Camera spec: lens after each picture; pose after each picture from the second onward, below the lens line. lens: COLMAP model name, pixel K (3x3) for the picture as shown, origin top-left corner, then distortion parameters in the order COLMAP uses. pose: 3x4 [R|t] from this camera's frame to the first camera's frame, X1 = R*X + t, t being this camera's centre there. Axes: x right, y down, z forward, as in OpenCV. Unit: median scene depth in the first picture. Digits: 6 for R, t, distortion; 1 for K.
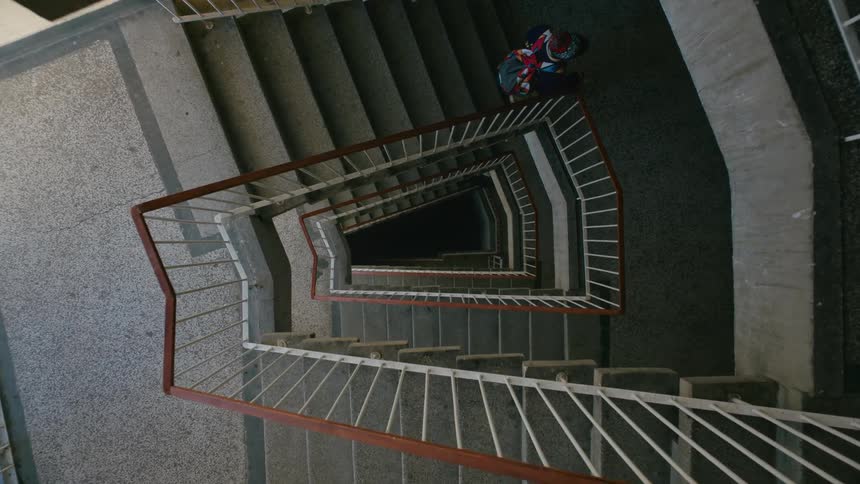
lens RADIAL K [[345.9, 0, 431.1], [0, 345.9, 241.6], [0, 0, 1]] dist [0.001606, 0.000919]
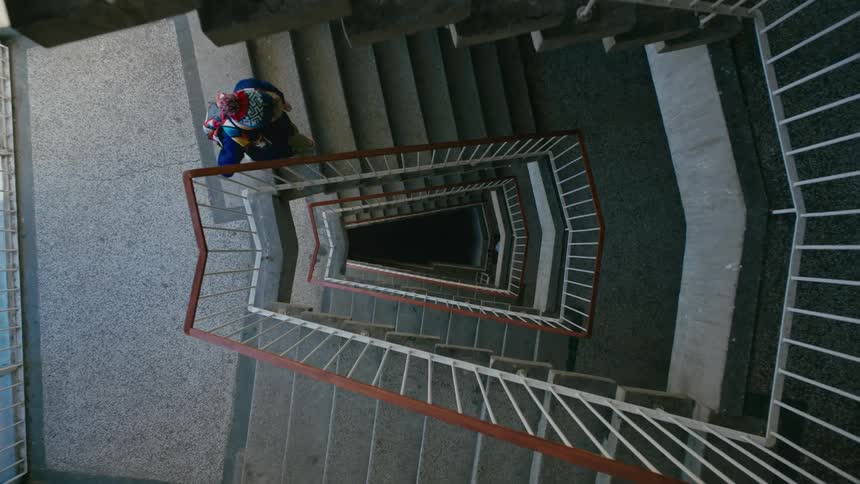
lens RADIAL K [[345.9, 0, 429.1], [0, 345.9, 243.6], [0, 0, 1]] dist [0.001606, 0.000919]
pose [[0.986889, 0.160801, 0.013913, -0.015345], [-0.160422, 0.986731, -0.025039, 0.027495], [-0.017755, 0.022479, 0.999590, -0.129324]]
